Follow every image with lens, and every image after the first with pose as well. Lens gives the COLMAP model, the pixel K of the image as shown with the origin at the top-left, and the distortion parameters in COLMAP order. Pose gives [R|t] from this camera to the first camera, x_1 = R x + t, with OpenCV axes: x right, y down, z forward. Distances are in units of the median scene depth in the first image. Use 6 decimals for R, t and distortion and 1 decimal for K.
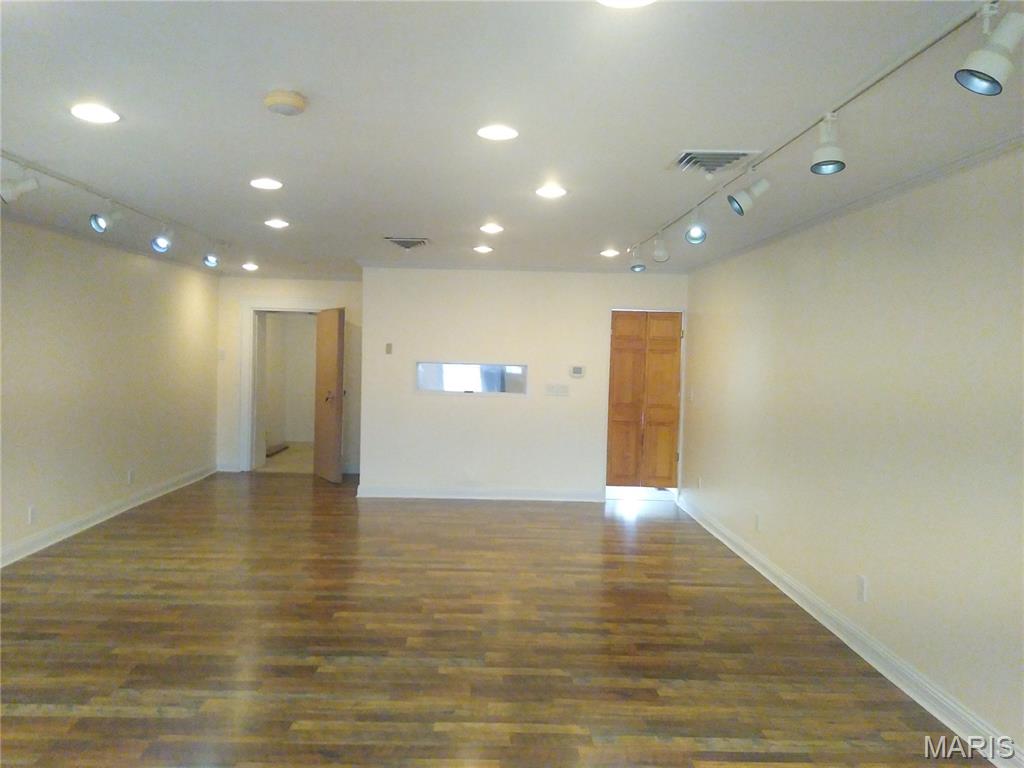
lens RADIAL K [[808.5, 0, 511.8], [0, 808.5, 387.6], [0, 0, 1]] dist [0.059757, -0.120052]
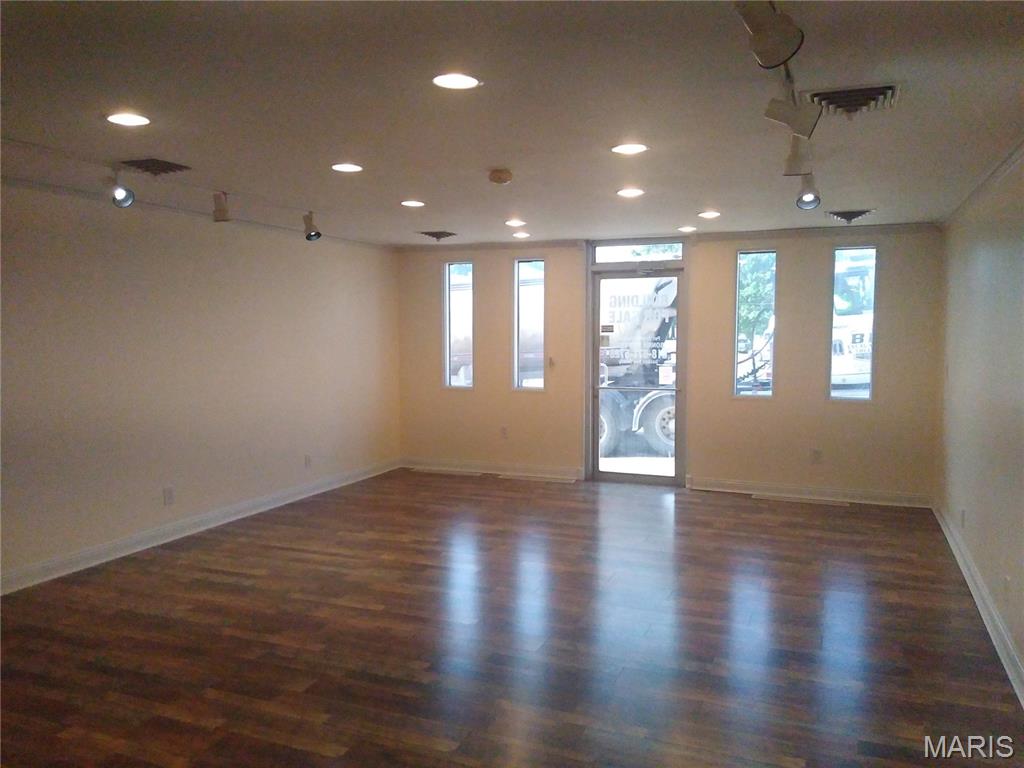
lens RADIAL K [[808.5, 0, 511.8], [0, 808.5, 387.6], [0, 0, 1]] dist [0.059757, -0.120052]
pose [[-0.910284, -0.064404, 0.408943, -0.615001], [-0.007812, 0.990321, 0.138576, -0.099943], [-0.413910, 0.122949, -0.901977, 1.573235]]
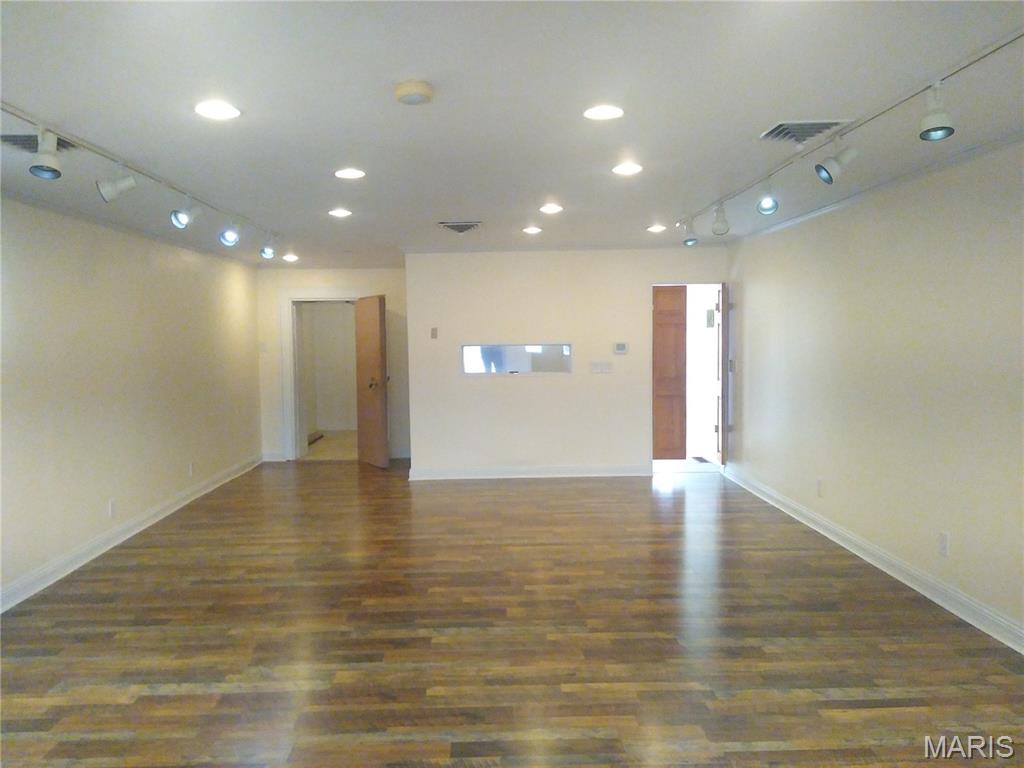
lens RADIAL K [[808.5, 0, 511.8], [0, 808.5, 387.6], [0, 0, 1]] dist [0.059757, -0.120052]
pose [[0.999159, -0.040816, -0.003971, -0.103972], [0.040890, 0.998945, 0.020896, 0.005404], [0.003114, -0.021041, 0.999774, -0.026151]]
